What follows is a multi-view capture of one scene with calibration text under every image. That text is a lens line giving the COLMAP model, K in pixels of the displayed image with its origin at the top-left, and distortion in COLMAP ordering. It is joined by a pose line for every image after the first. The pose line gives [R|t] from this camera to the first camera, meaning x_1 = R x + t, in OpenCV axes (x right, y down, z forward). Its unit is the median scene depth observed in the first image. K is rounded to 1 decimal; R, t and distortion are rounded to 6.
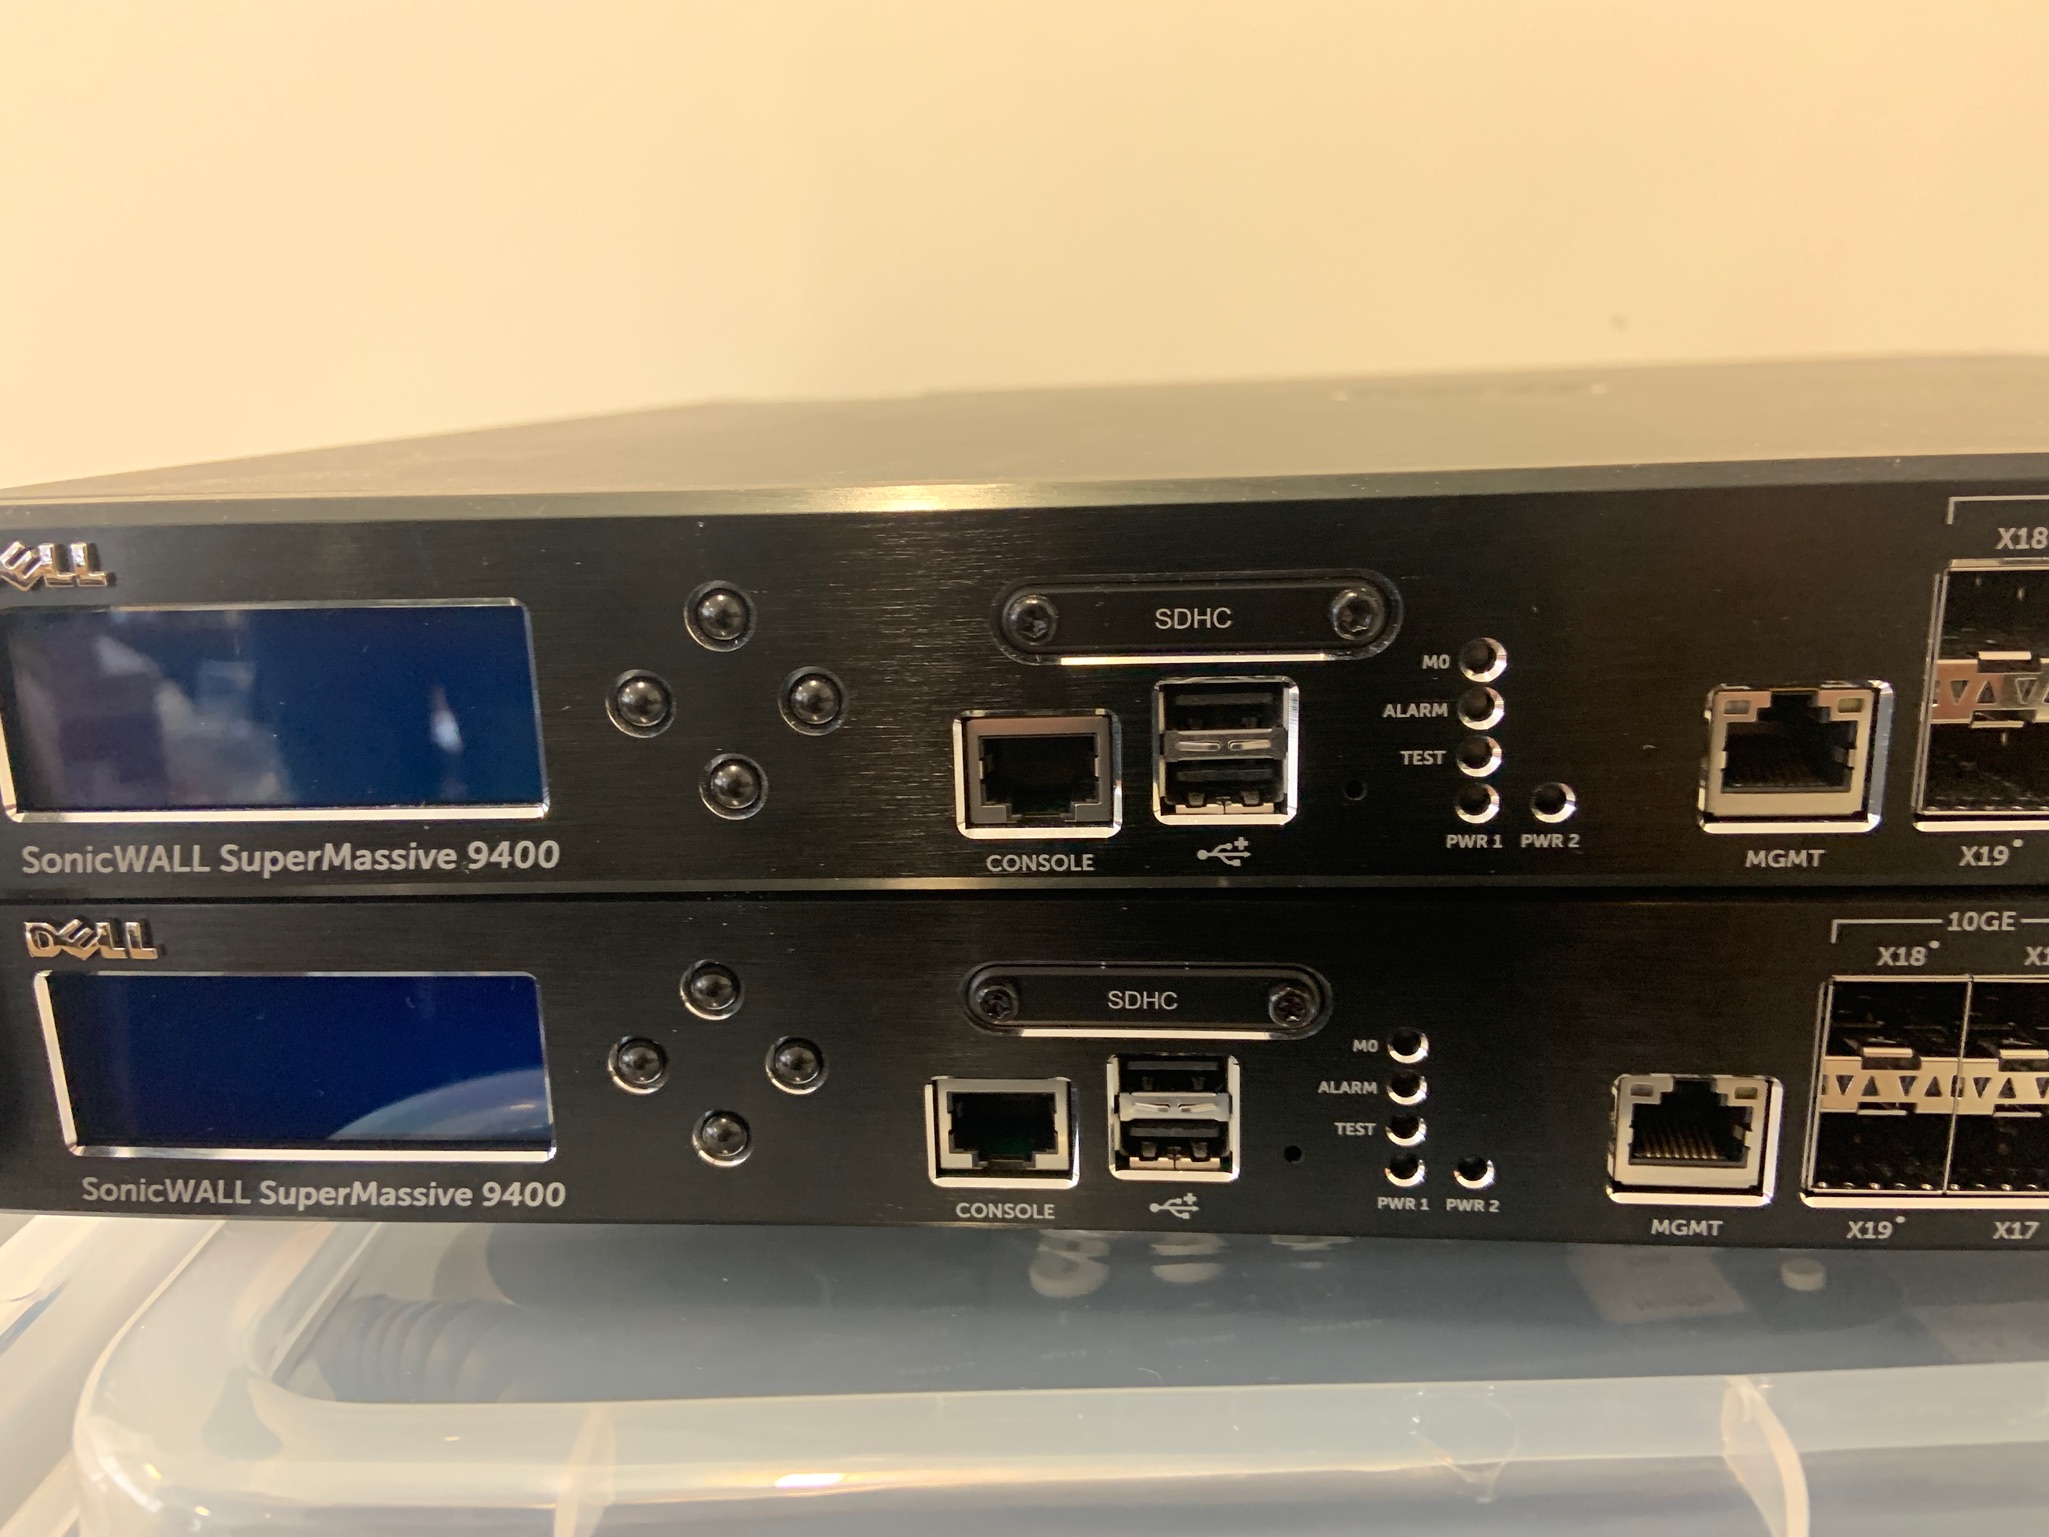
lens RADIAL K [[1652.6, 0, 1034.8], [0, 1652.6, 676.1], [0, 0, 1]] dist [0.049795, -0.102278]
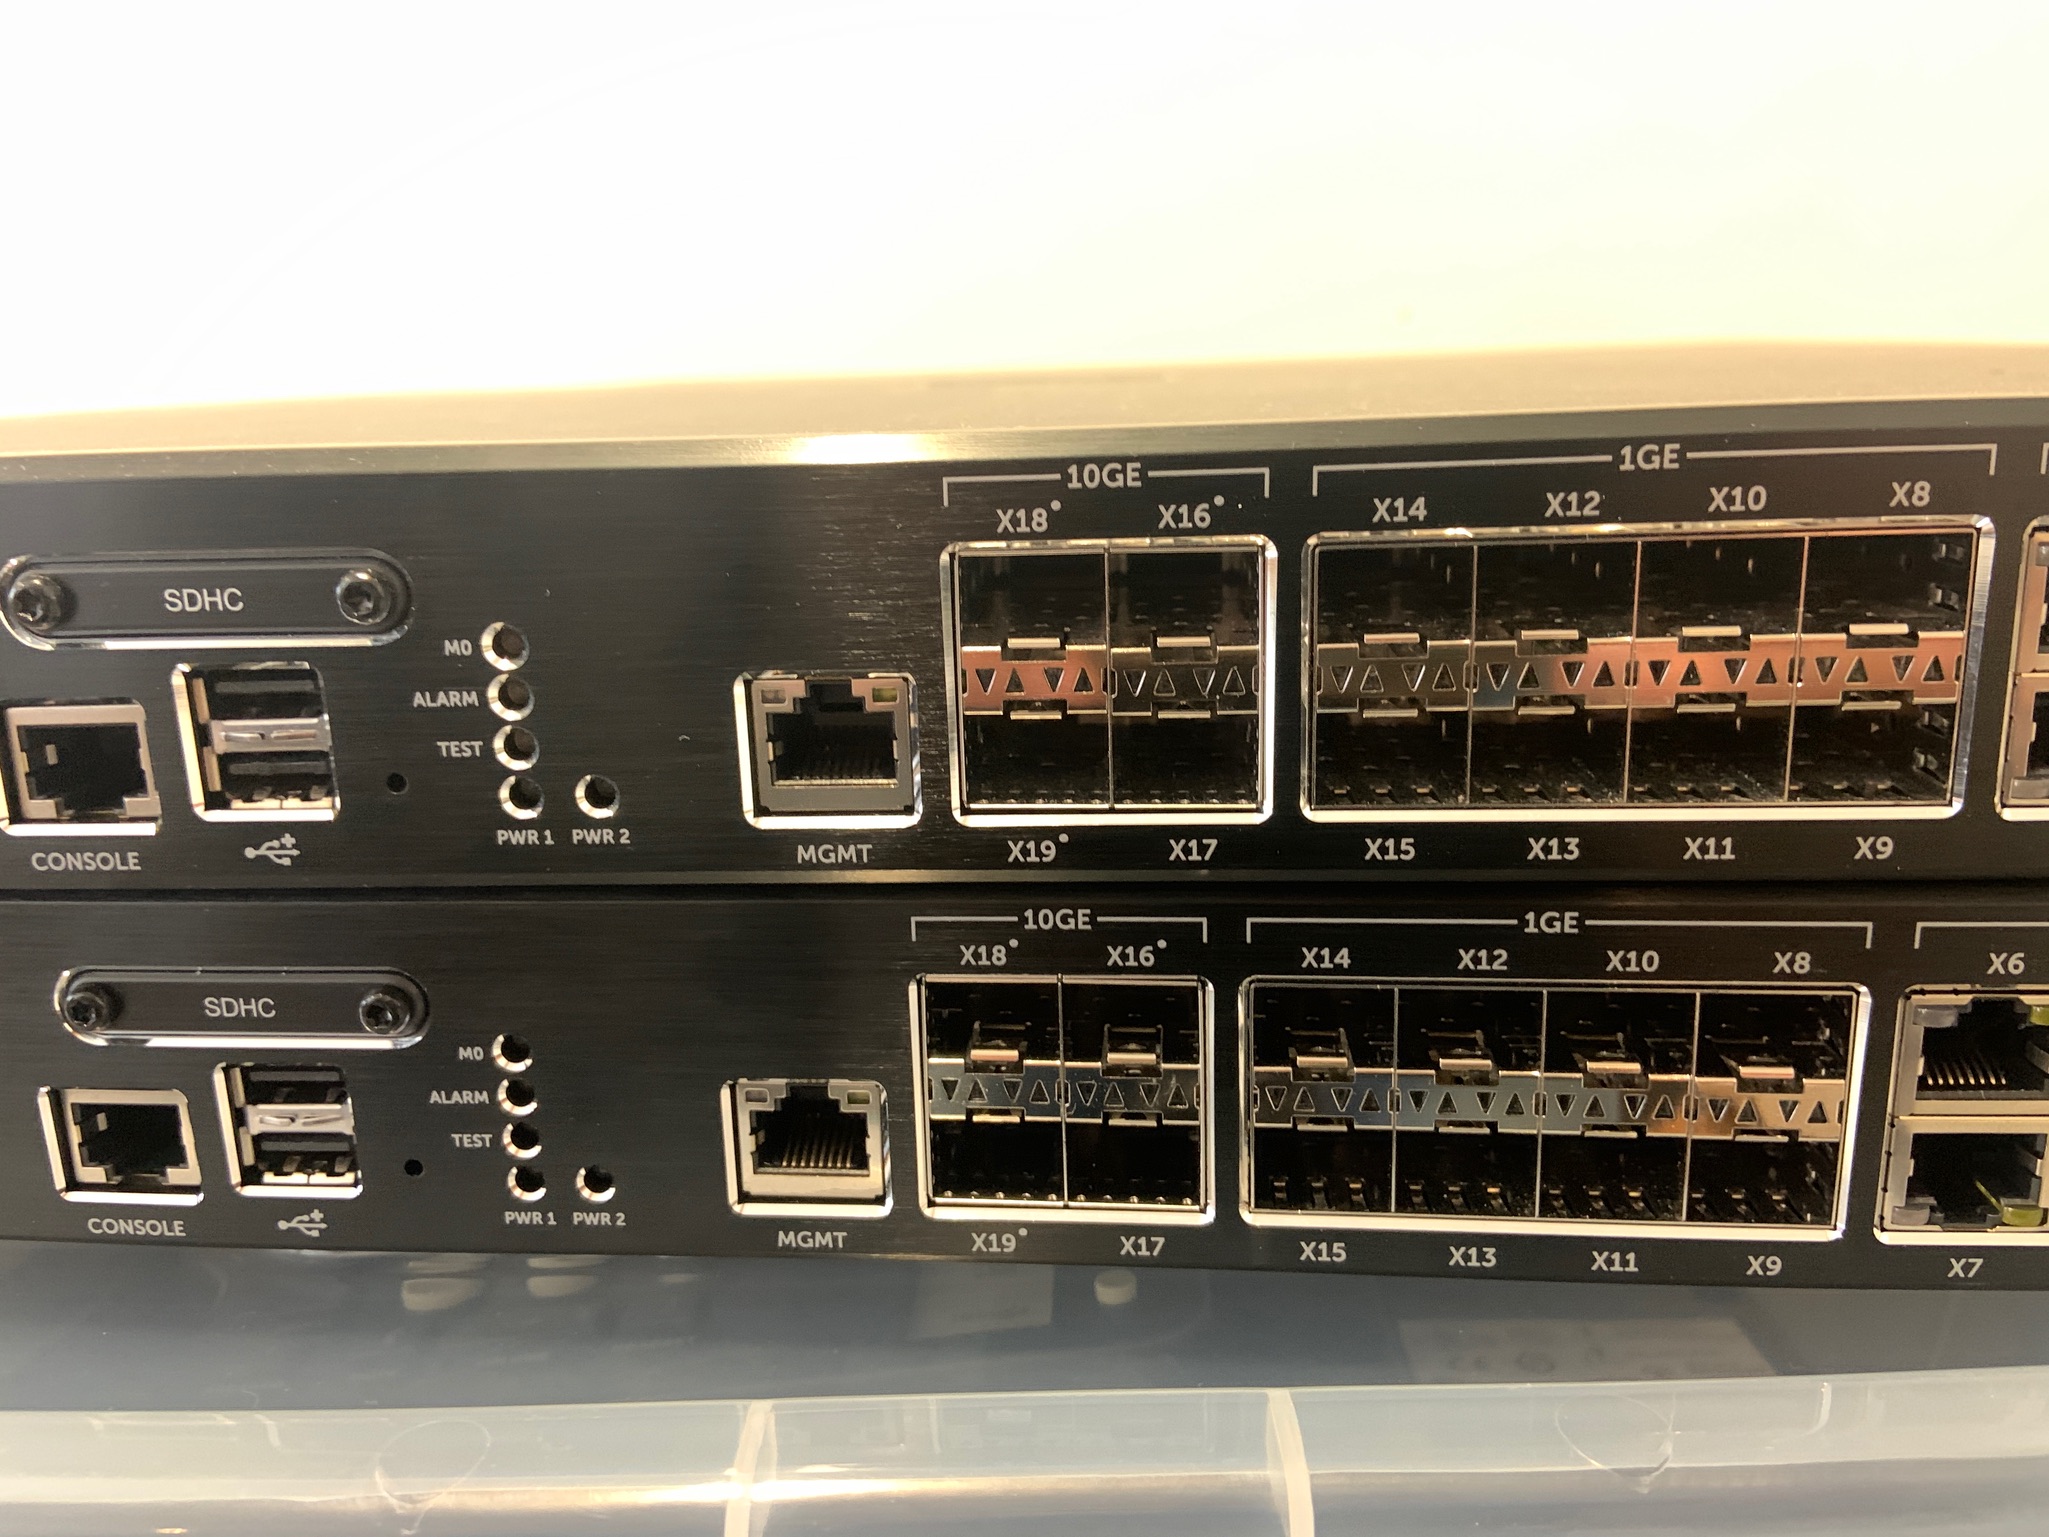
lens RADIAL K [[1652.6, 0, 1089.0], [0, 1652.6, 714.0], [0, 0, 1]] dist [0.049795, -0.102278]
pose [[0.999471, 0.002687, 0.032409, 0.521689], [-0.002901, 0.999974, 0.006540, 0.020281], [-0.032390, -0.006630, 0.999453, 0.034663]]
